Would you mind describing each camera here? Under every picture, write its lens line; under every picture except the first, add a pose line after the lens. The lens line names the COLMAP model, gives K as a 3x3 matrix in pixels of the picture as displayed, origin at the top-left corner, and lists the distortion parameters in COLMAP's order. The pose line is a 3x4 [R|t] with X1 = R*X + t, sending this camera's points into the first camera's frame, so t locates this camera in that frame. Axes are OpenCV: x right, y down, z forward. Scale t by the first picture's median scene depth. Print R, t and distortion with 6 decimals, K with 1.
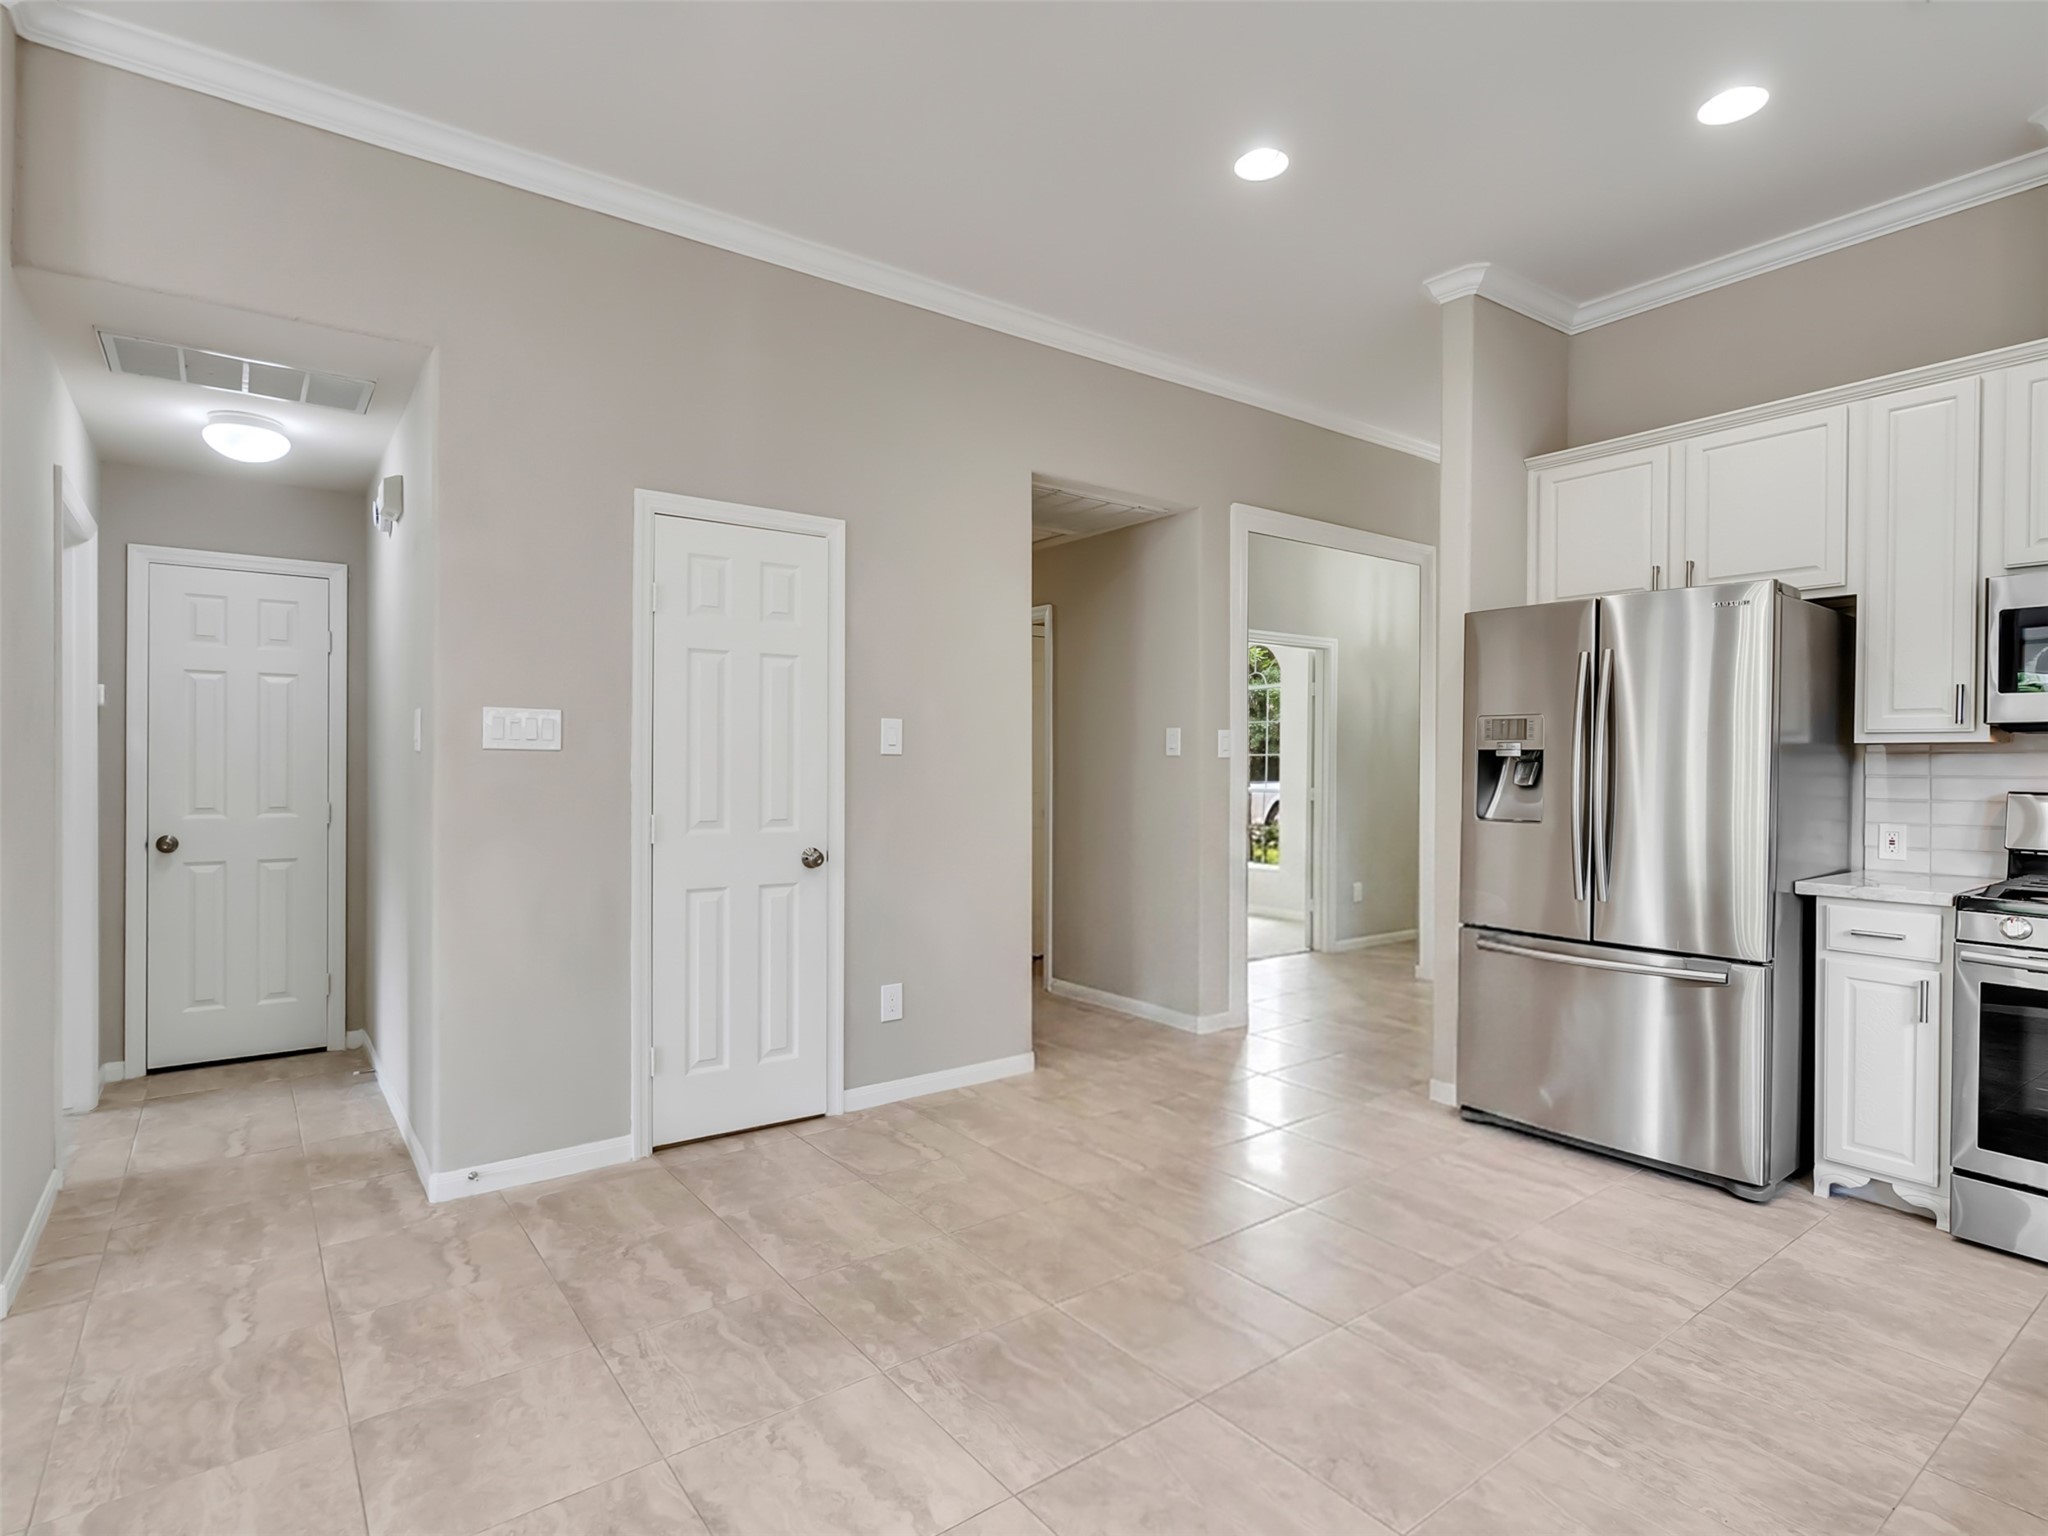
lens RADIAL K [[1054.4, 0, 992.1], [0, 1054.4, 764.8], [0, 0, 1]] dist [0.001381, 0.000604]
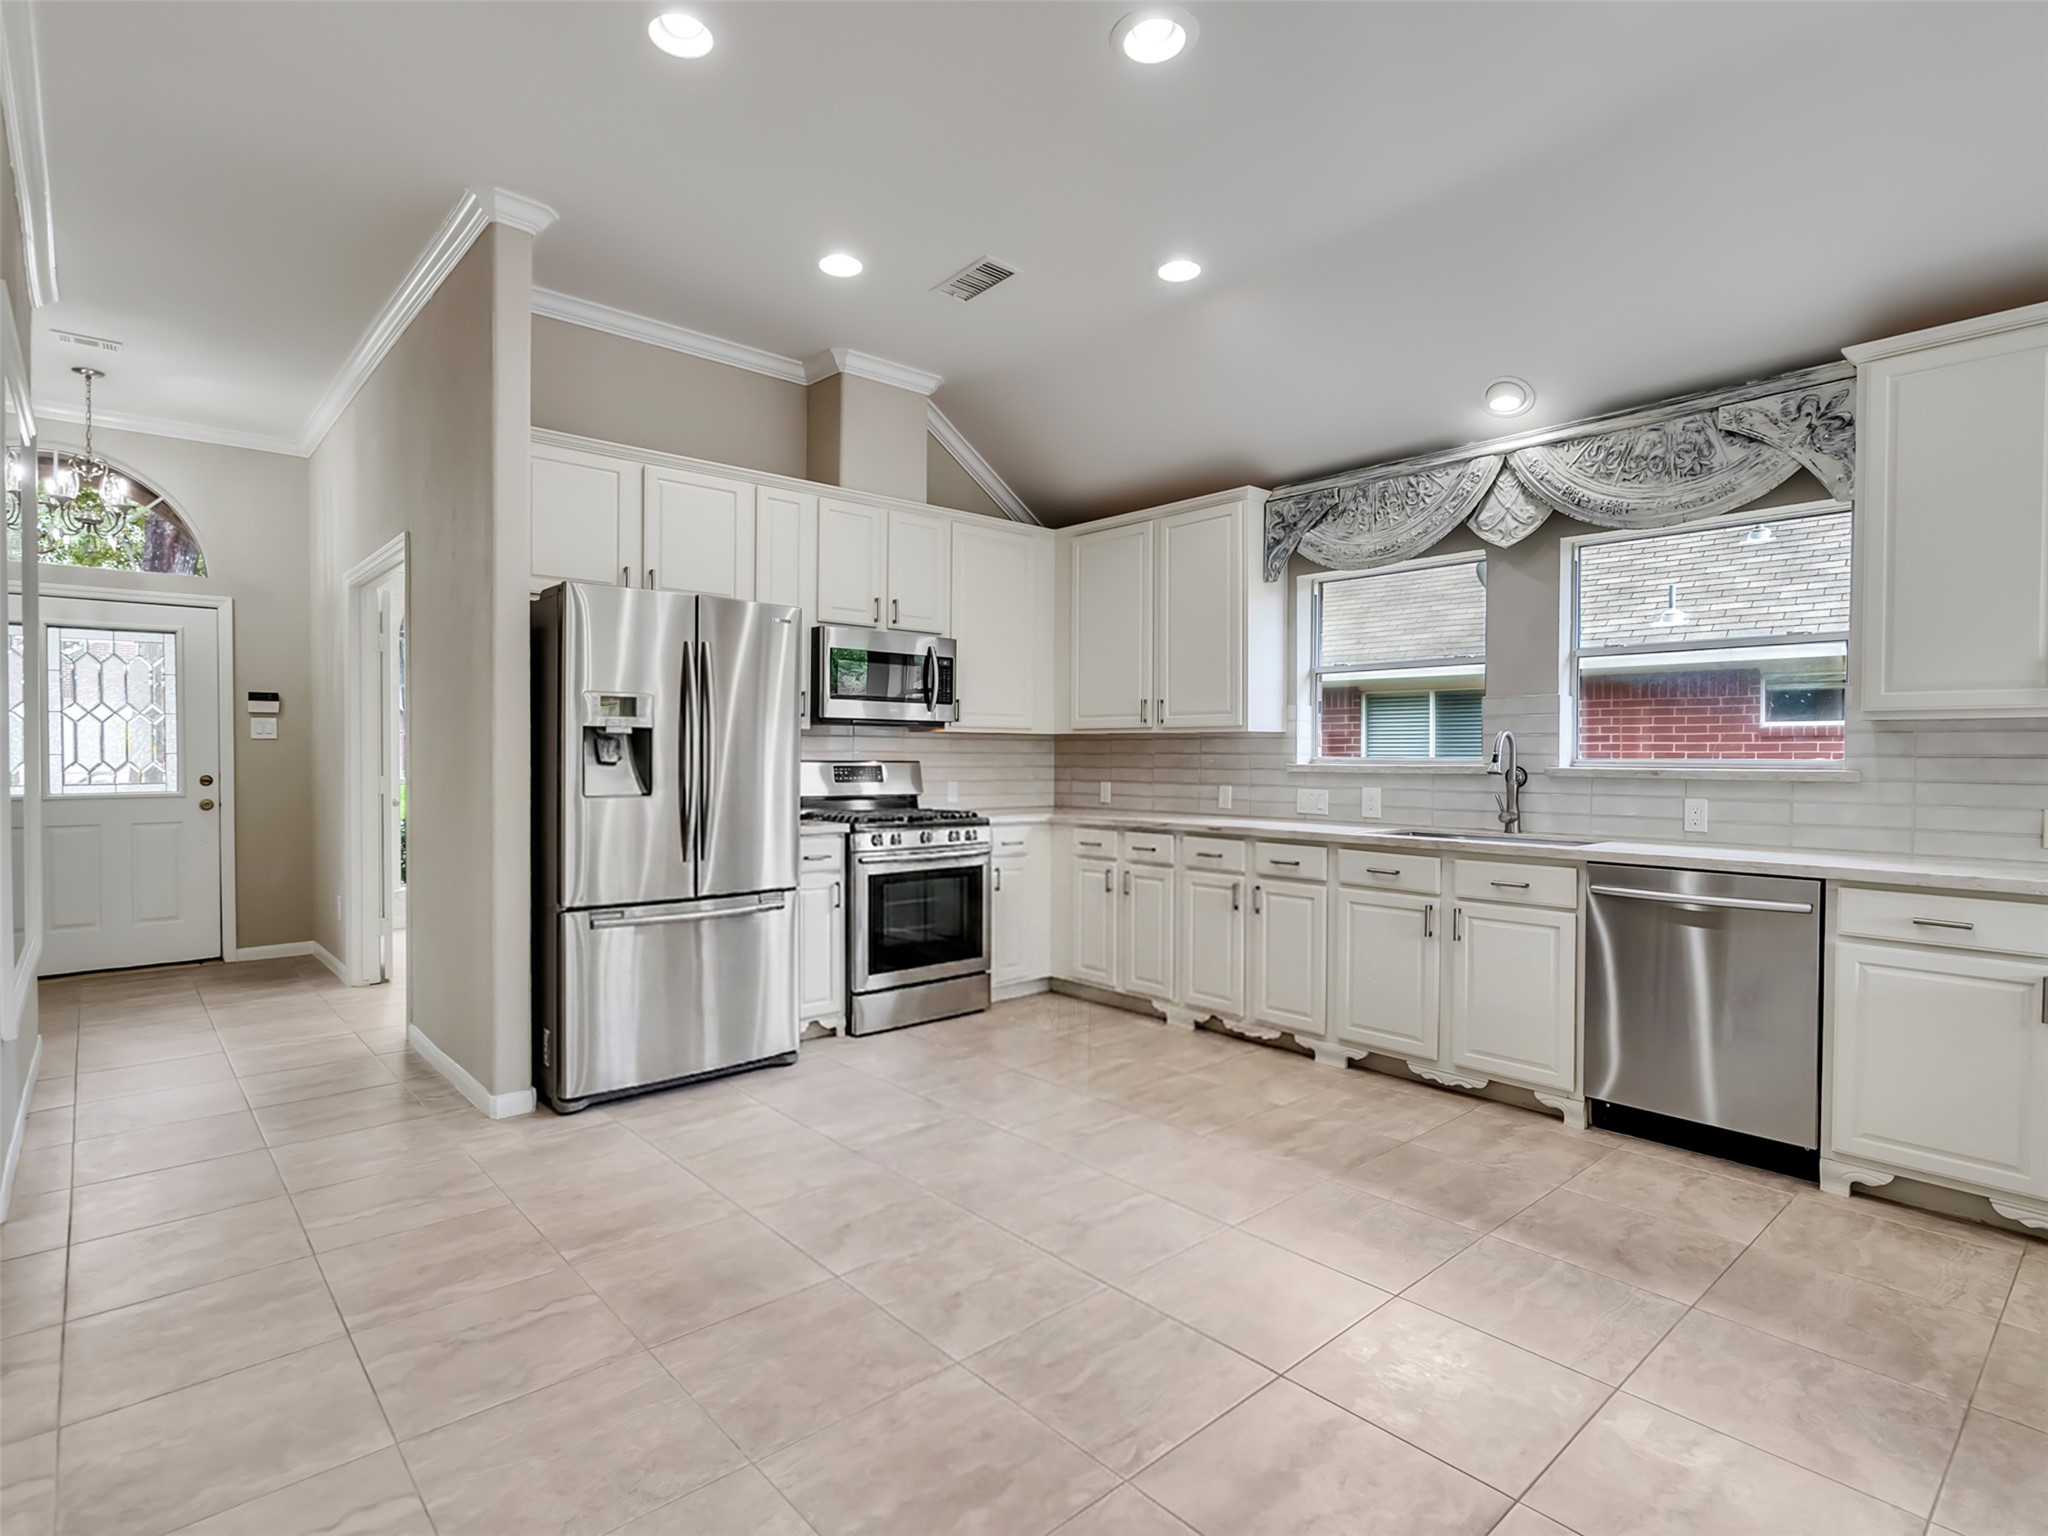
lens RADIAL K [[1054.4, 0, 1016.3], [0, 1054.4, 760.8], [0, 0, 1]] dist [0.001381, 0.000604]
pose [[-0.102943, -0.011284, 0.994623, -0.595512], [-0.001738, 0.999936, 0.011164, 0.006838], [-0.994686, -0.000579, -0.102956, 0.773341]]
